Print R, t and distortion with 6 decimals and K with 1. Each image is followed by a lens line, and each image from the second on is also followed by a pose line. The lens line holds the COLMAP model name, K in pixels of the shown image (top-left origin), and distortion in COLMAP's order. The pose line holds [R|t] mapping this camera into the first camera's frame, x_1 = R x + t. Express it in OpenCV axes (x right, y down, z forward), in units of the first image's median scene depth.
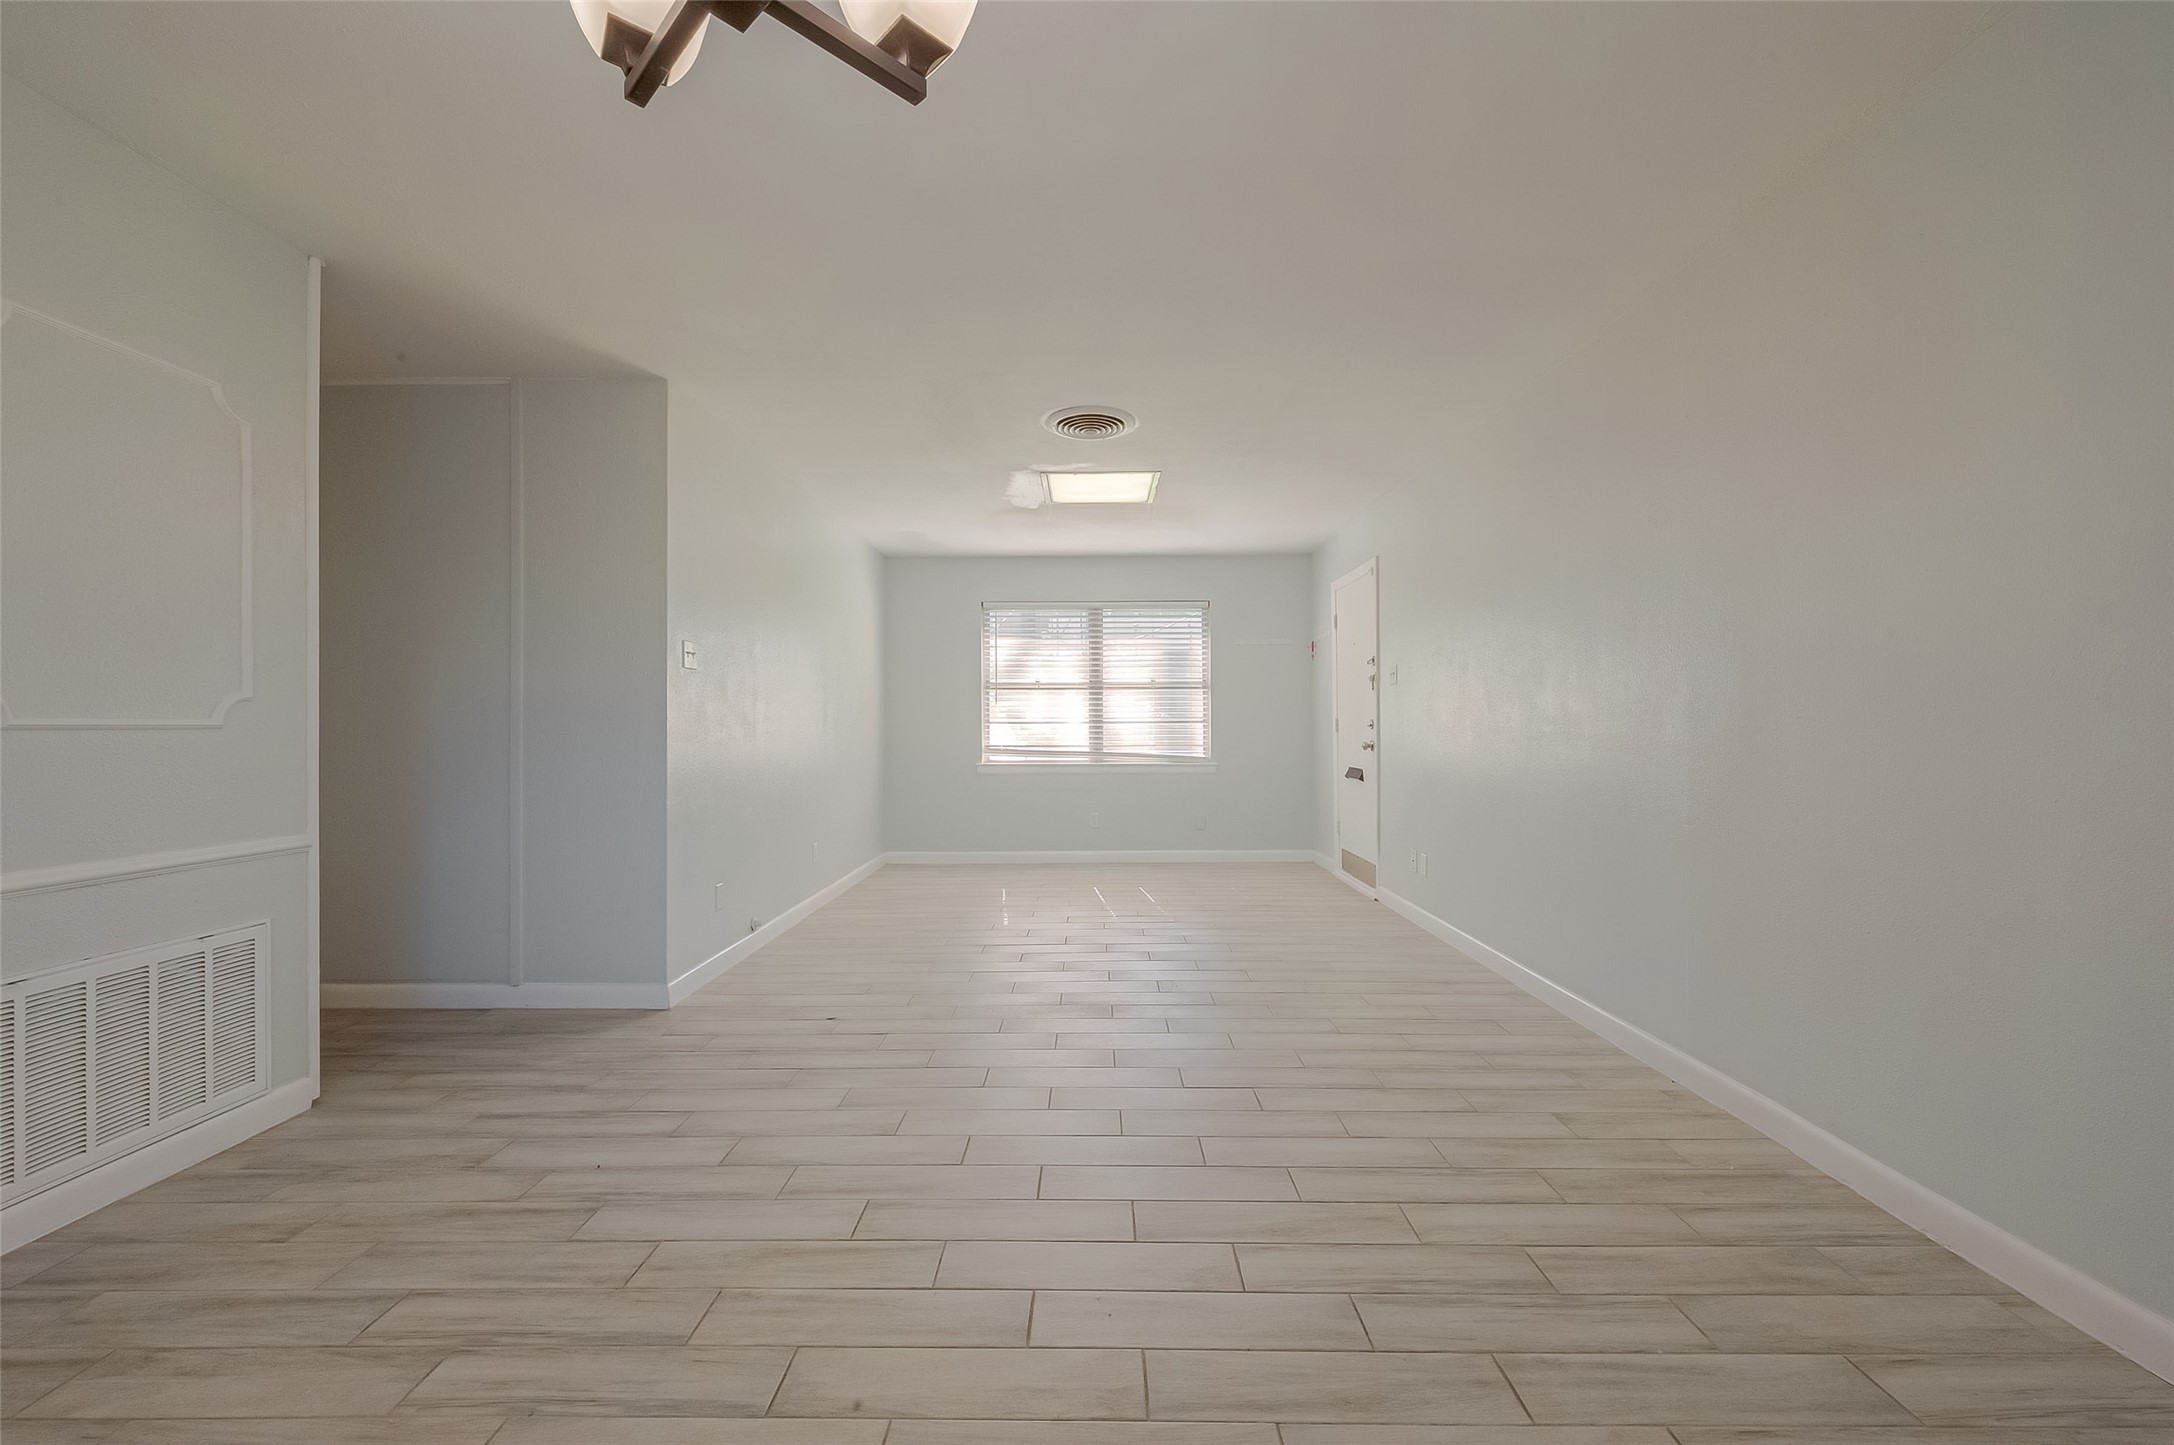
lens RADIAL K [[858.8, 0, 1091.8], [0, 858.8, 722.3], [0, 0, 1]] dist [0.003248, -0.000263]
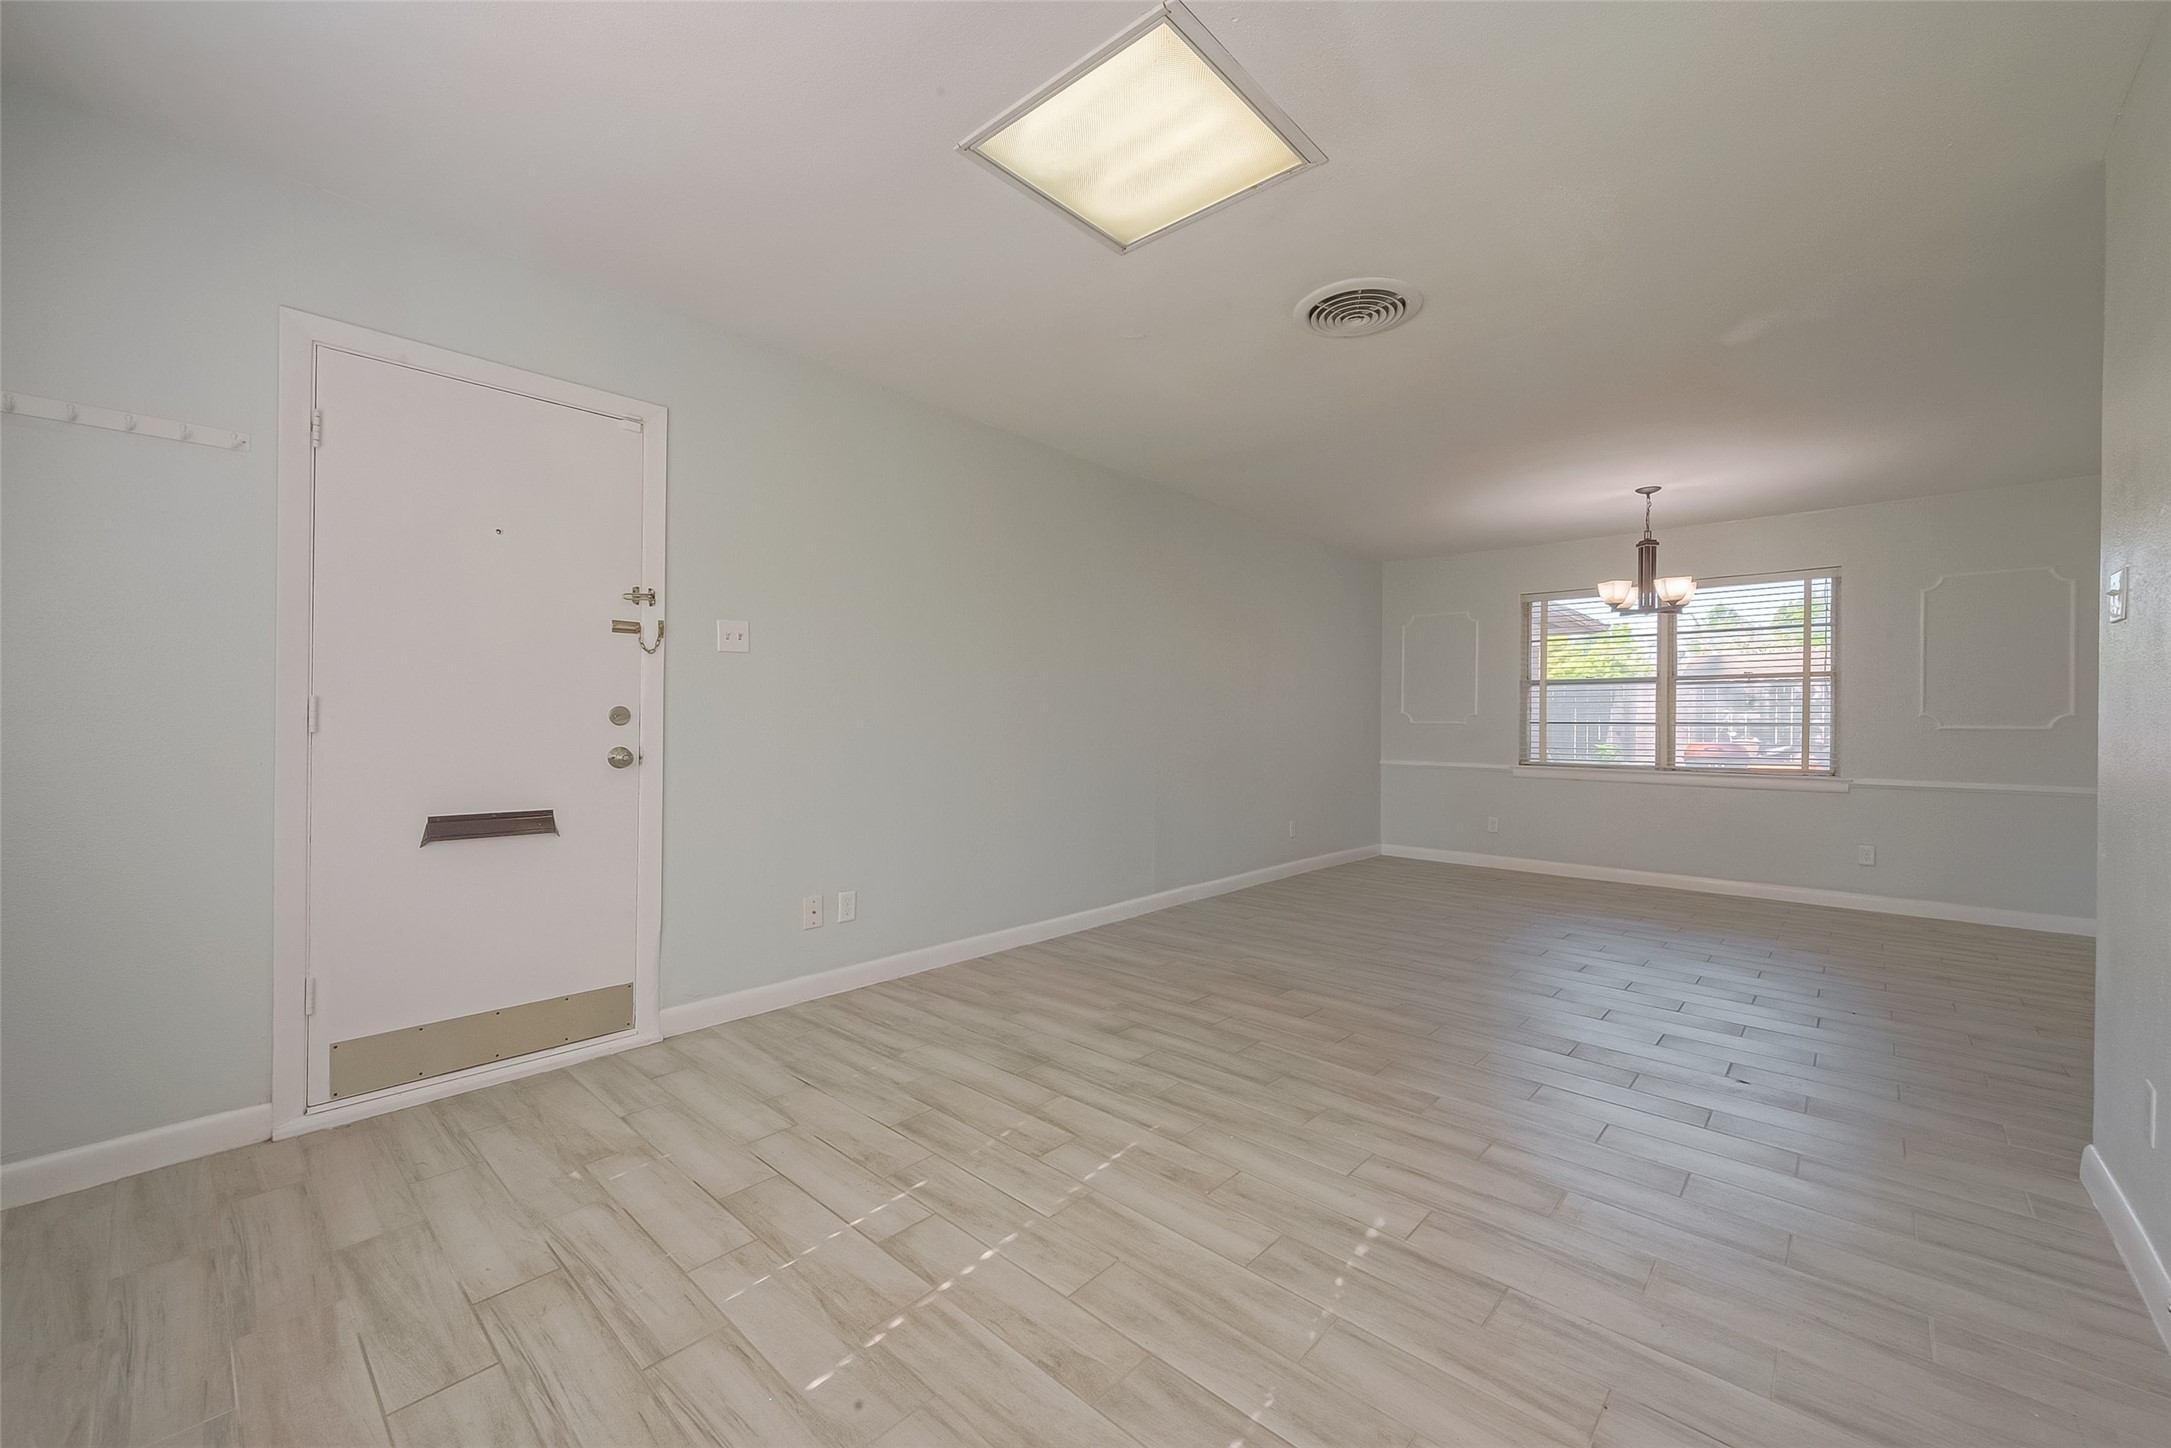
lens RADIAL K [[853.9, 0, 1090.0], [0, 853.9, 724.8], [0, 0, 1]] dist [-0.001725, 0.000668]
pose [[-0.741613, -0.006634, 0.670795, -0.181429], [-0.010188, 0.999947, -0.001374, 0.004640], [-0.670751, -0.007853, -0.741641, 0.952863]]
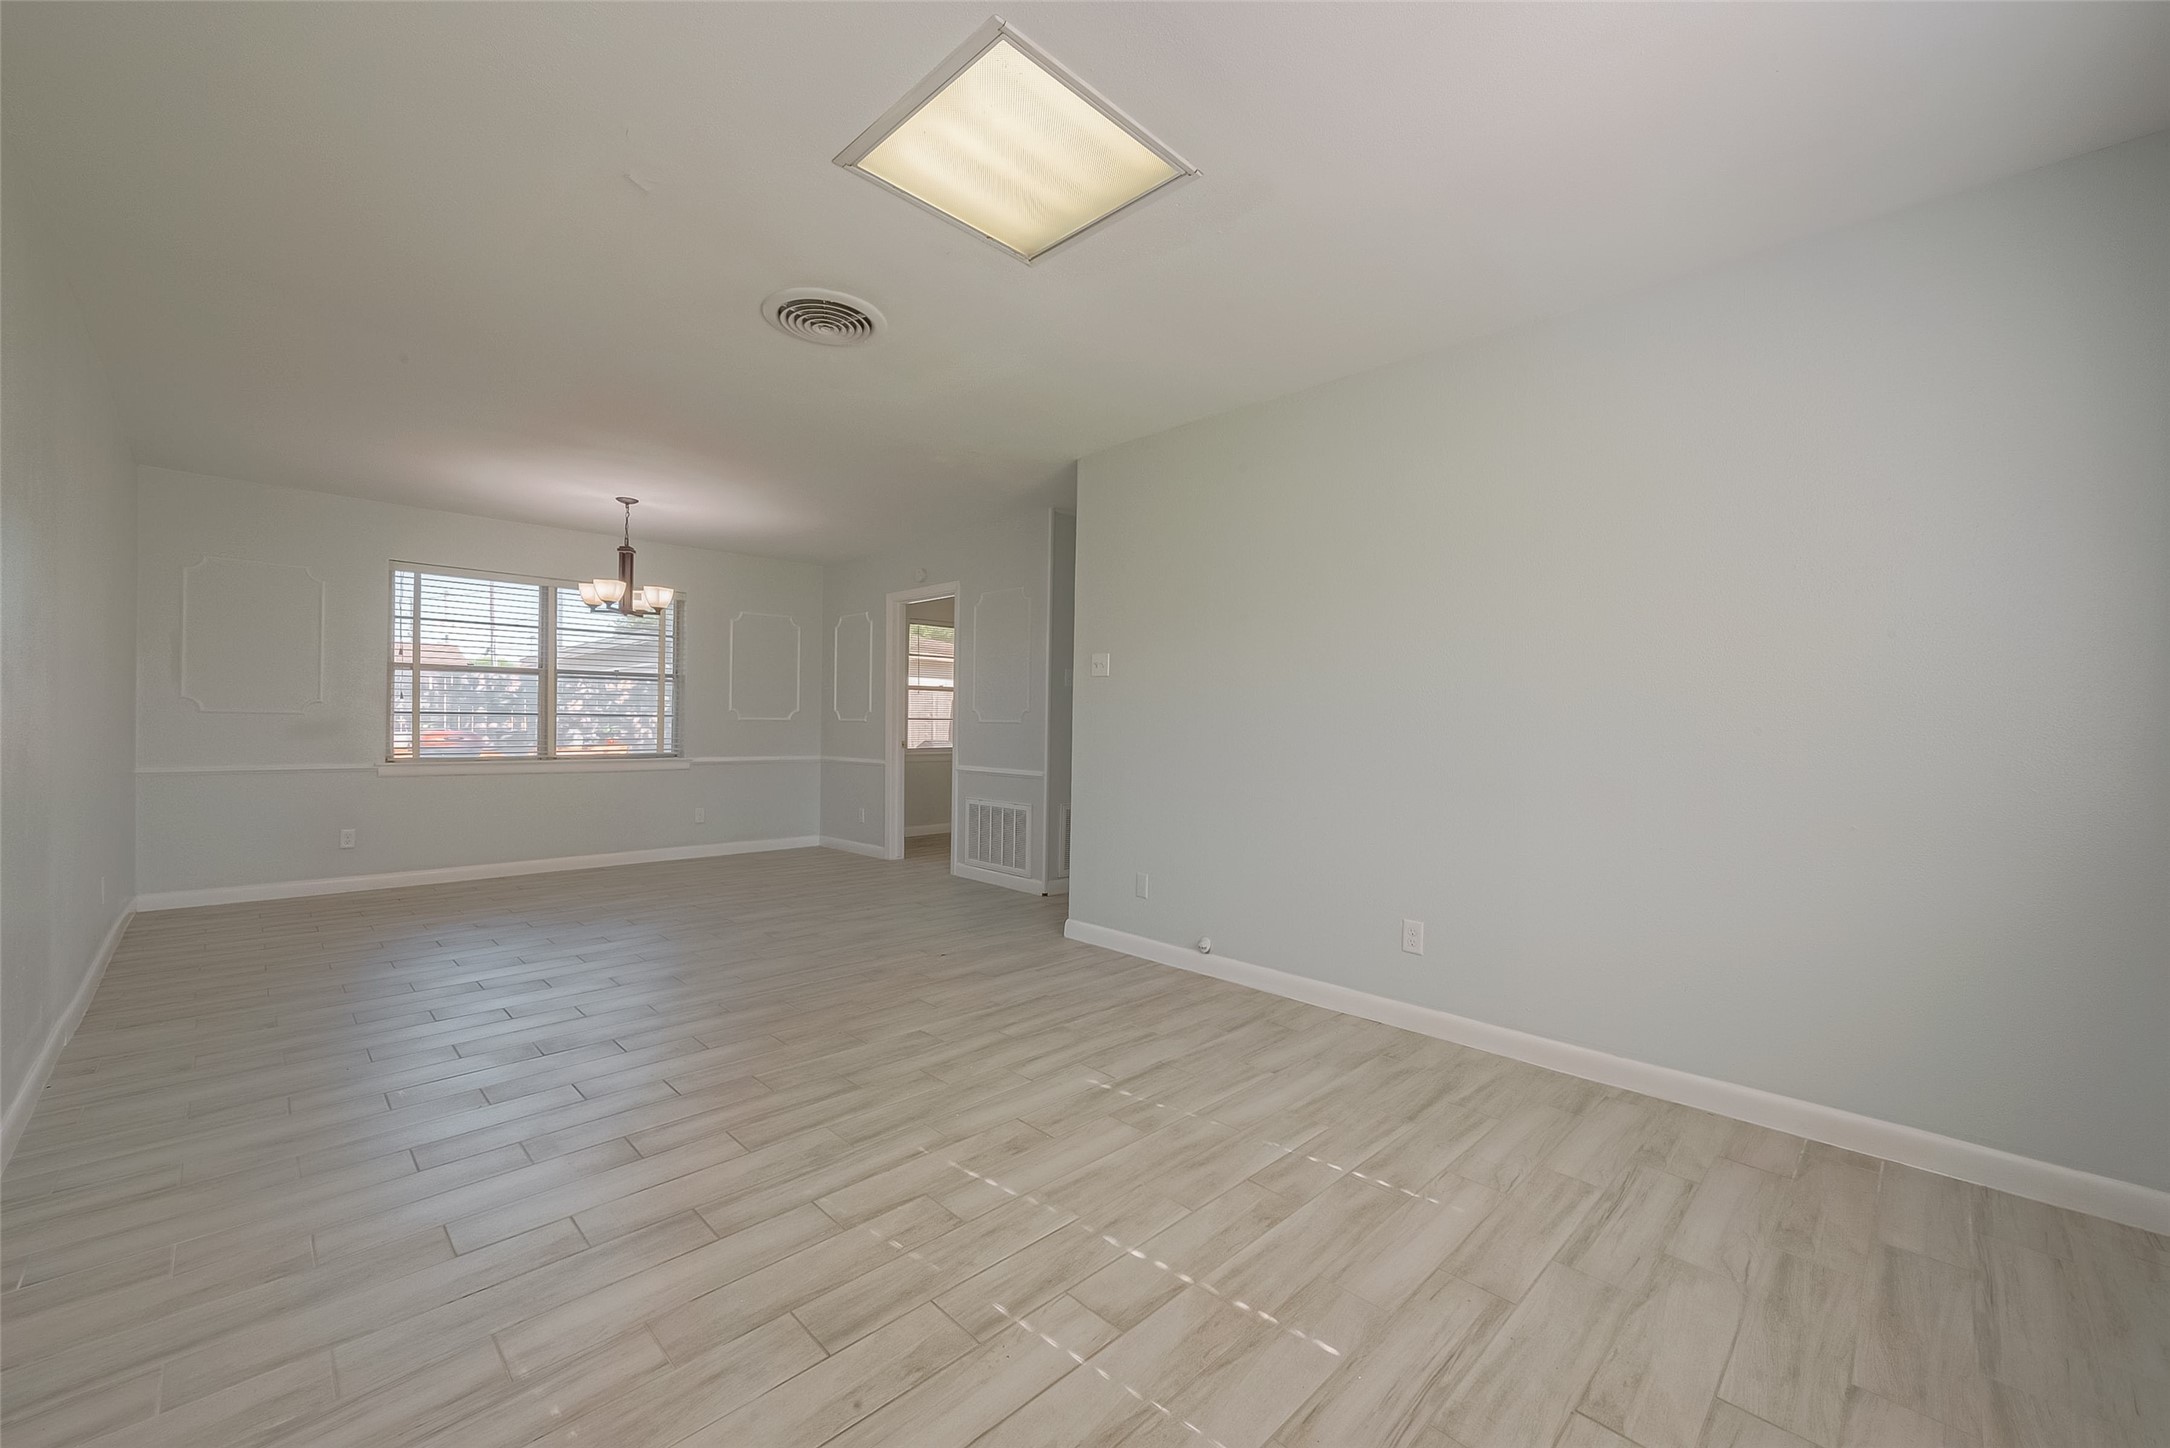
lens RADIAL K [[853.5, 0, 1085.8], [0, 853.5, 722.7], [0, 0, 1]] dist [-0.001725, 0.000668]
pose [[-0.707460, -0.007696, -0.706711, 0.204557], [-0.008021, 0.999964, -0.002861, 0.002800], [0.706707, 0.003644, -0.707496, 0.954081]]
